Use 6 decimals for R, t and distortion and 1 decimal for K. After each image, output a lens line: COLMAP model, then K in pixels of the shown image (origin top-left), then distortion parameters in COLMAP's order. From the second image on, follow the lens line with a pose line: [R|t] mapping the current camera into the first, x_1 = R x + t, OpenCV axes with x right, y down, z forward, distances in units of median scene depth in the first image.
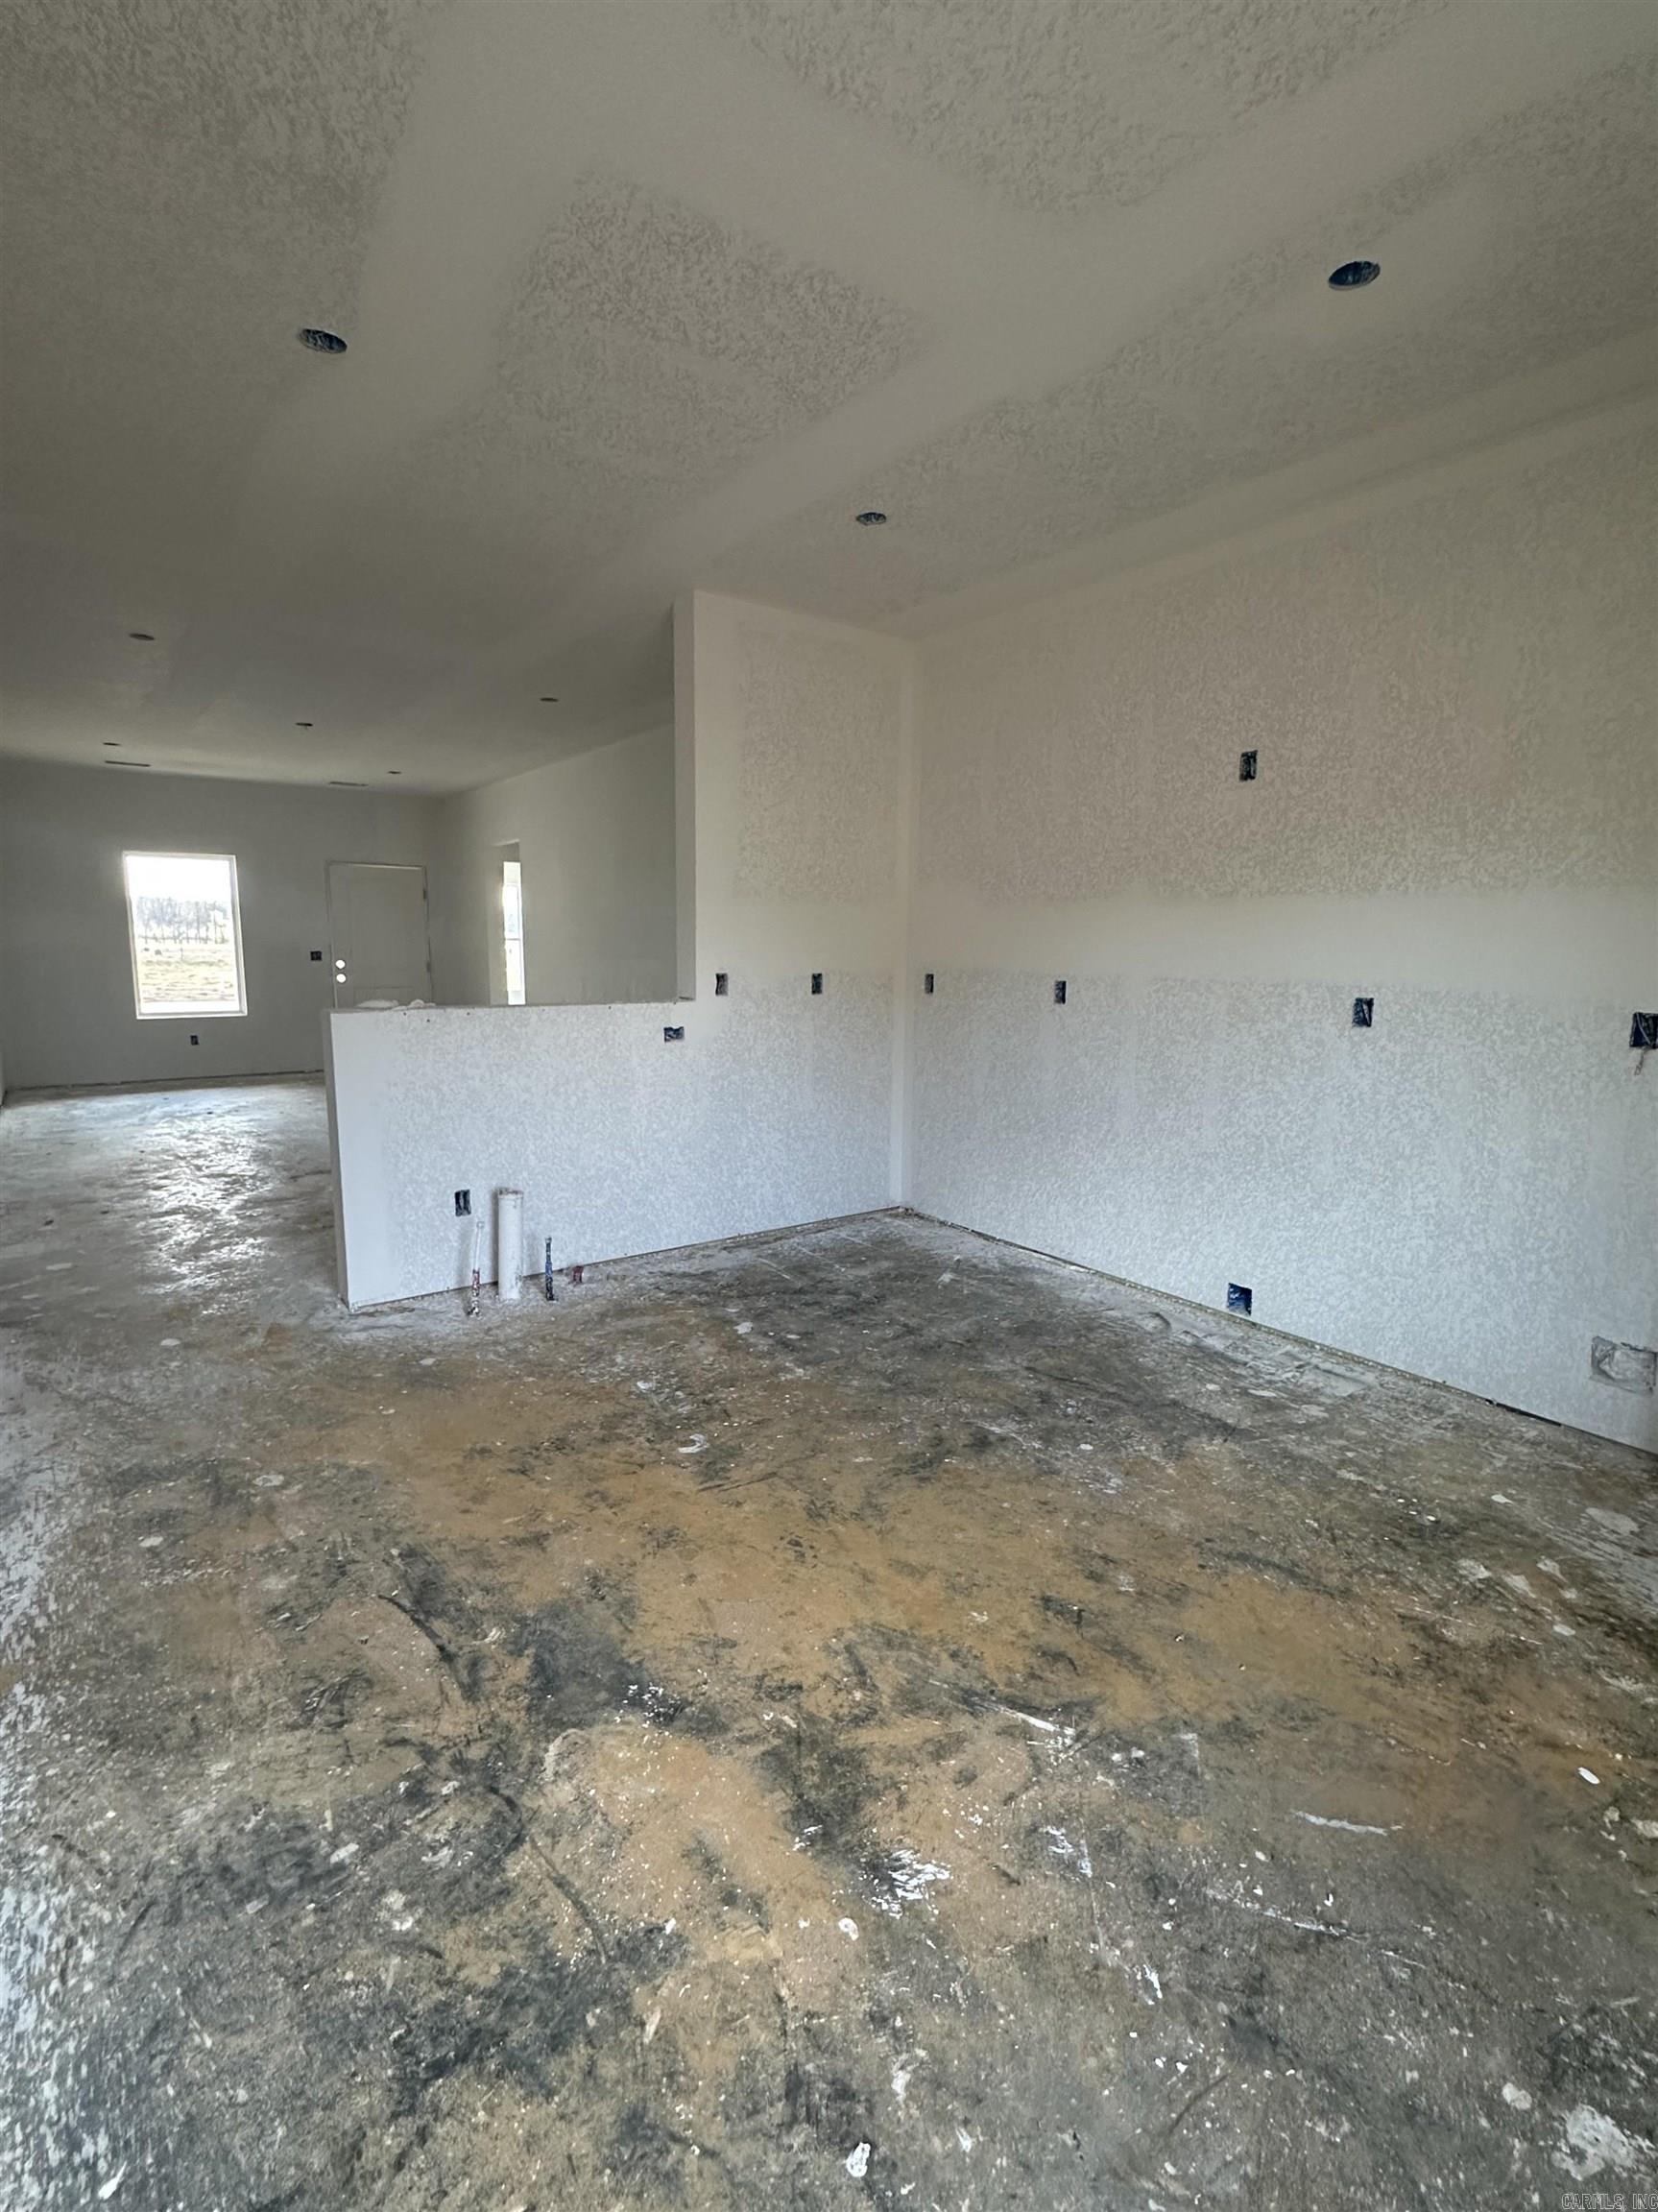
lens RADIAL K [[1034.4, 0, 829.0], [0, 1034.4, 1106.0], [0, 0, 1]] dist [0.004544, 0.000036]
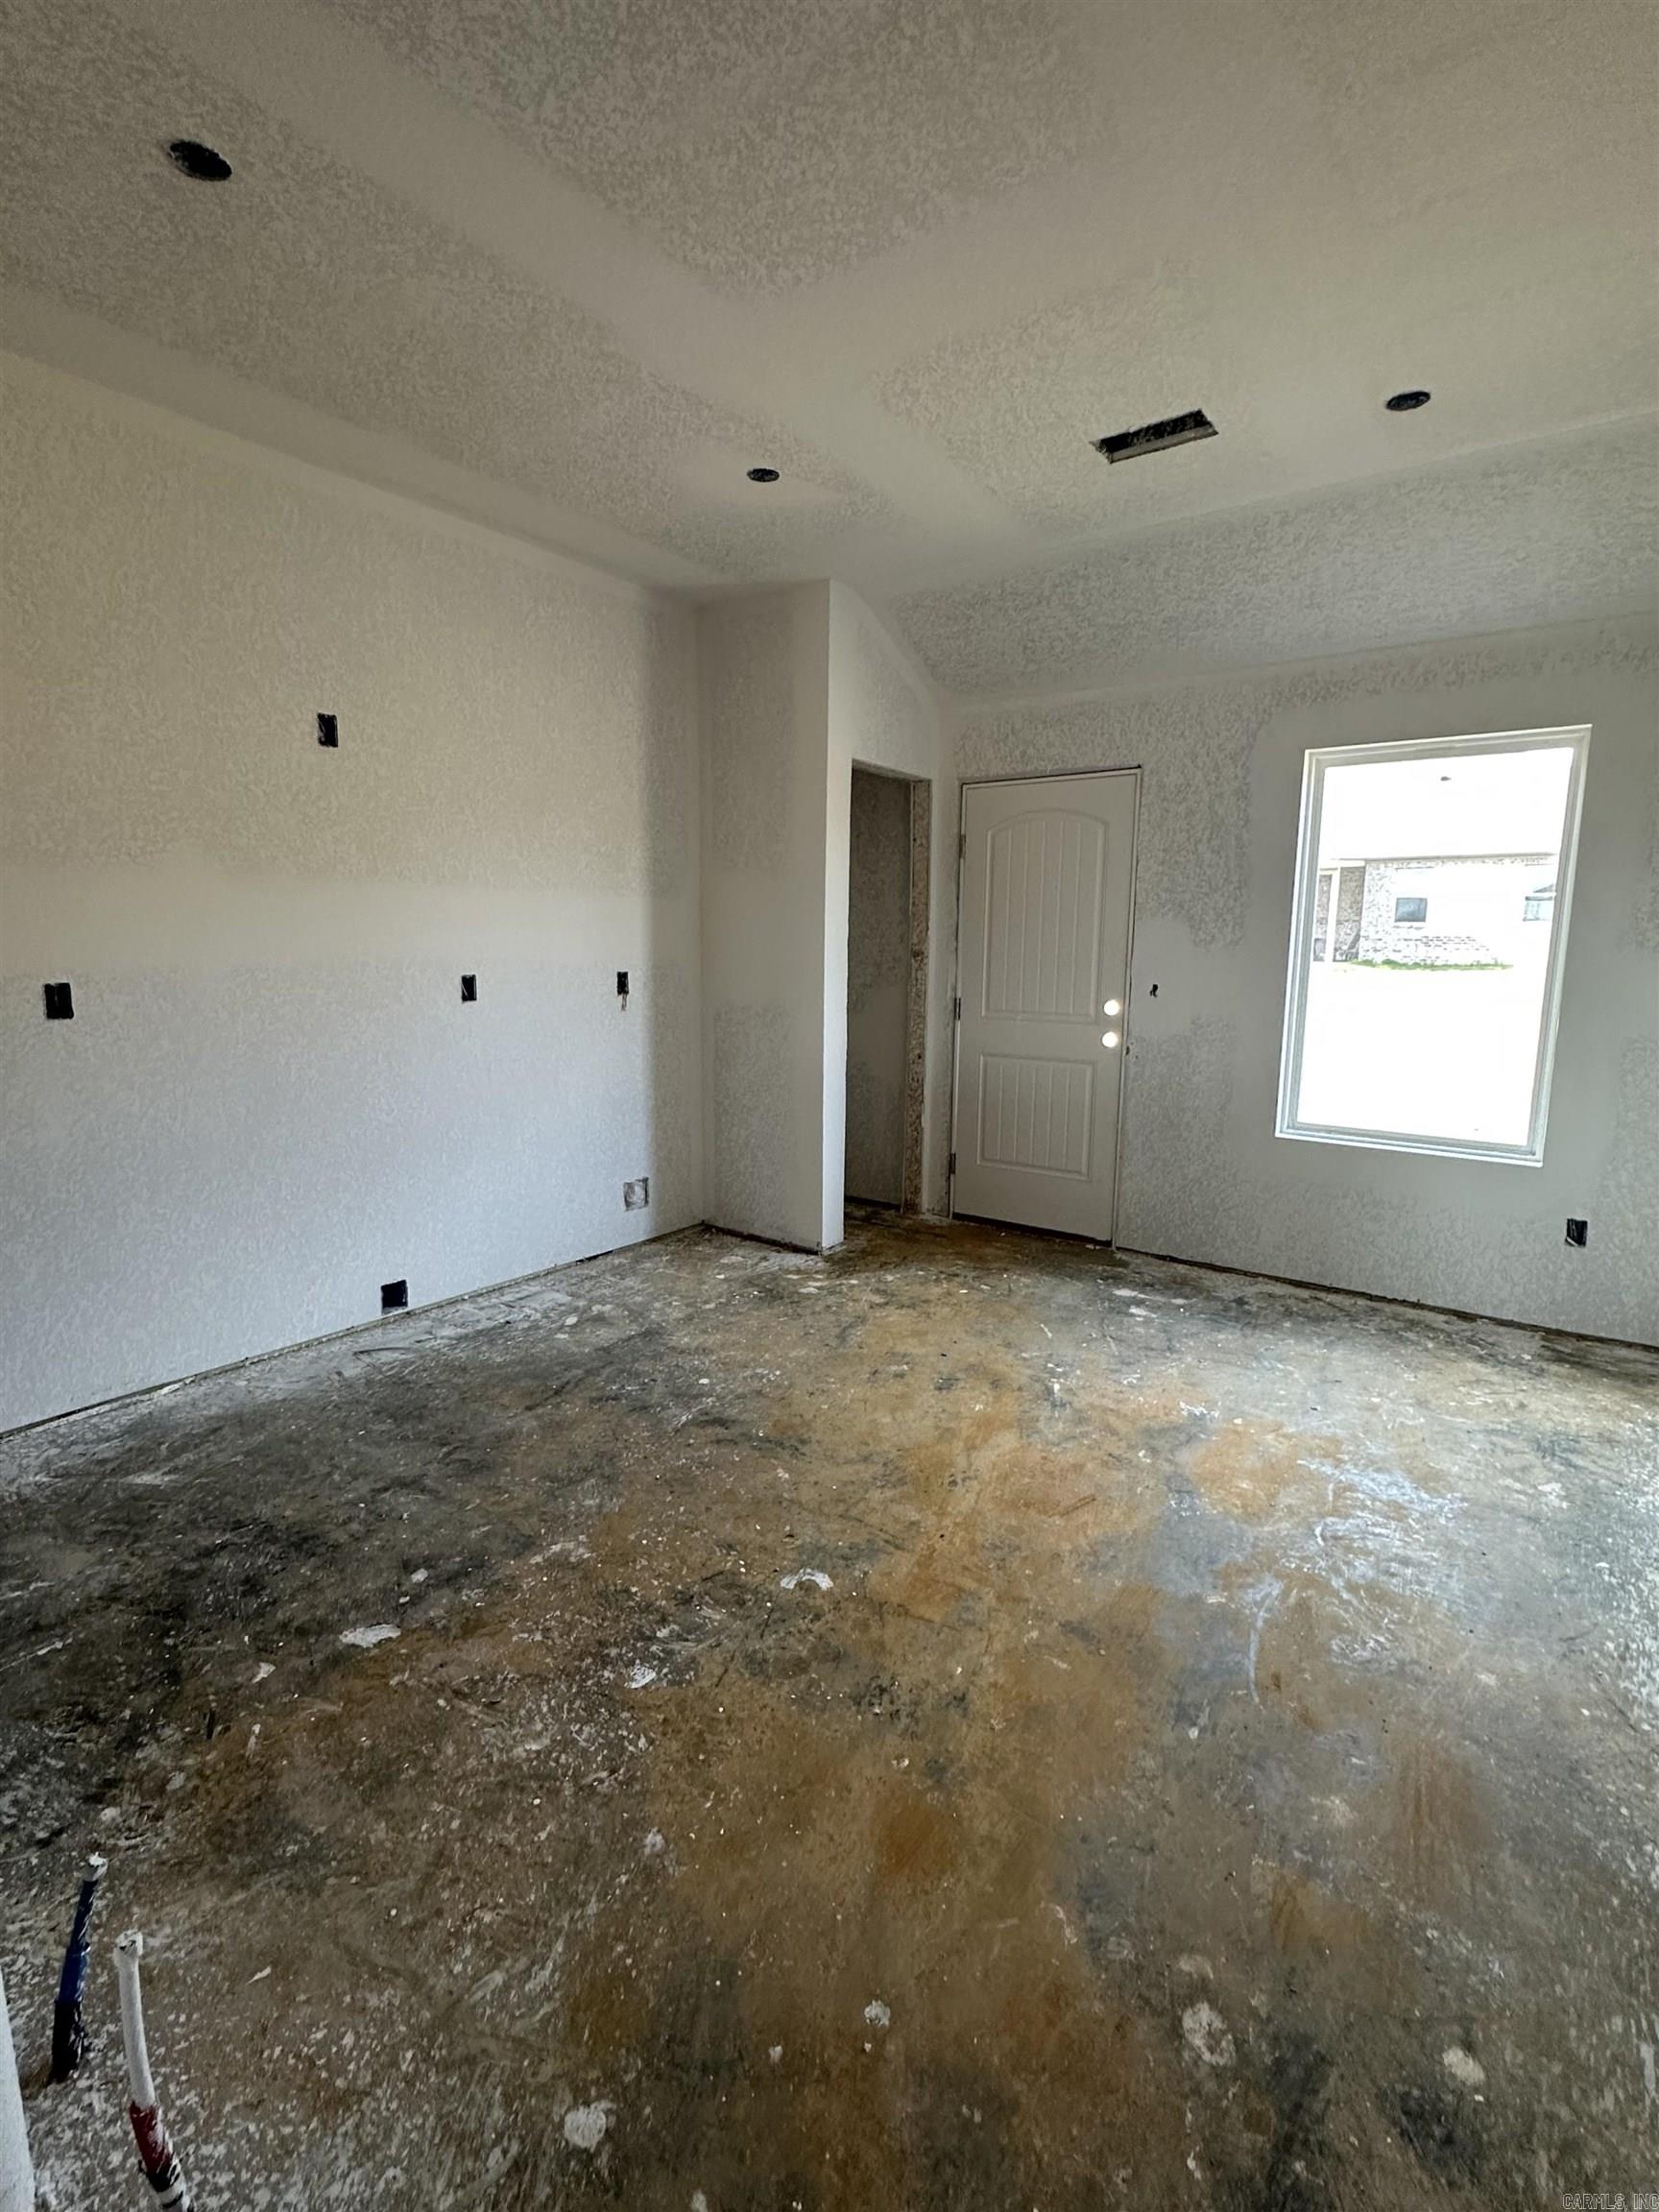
lens RADIAL K [[1042.9, 0, 829.5], [0, 1042.9, 1106.0], [0, 0, 1]] dist [-0.002491, 0.000186]
pose [[-0.289345, -0.164707, 0.942948, -0.713305], [0.139013, 0.967412, 0.211636, -0.157336], [-0.947077, 0.192318, -0.257019, 0.981644]]
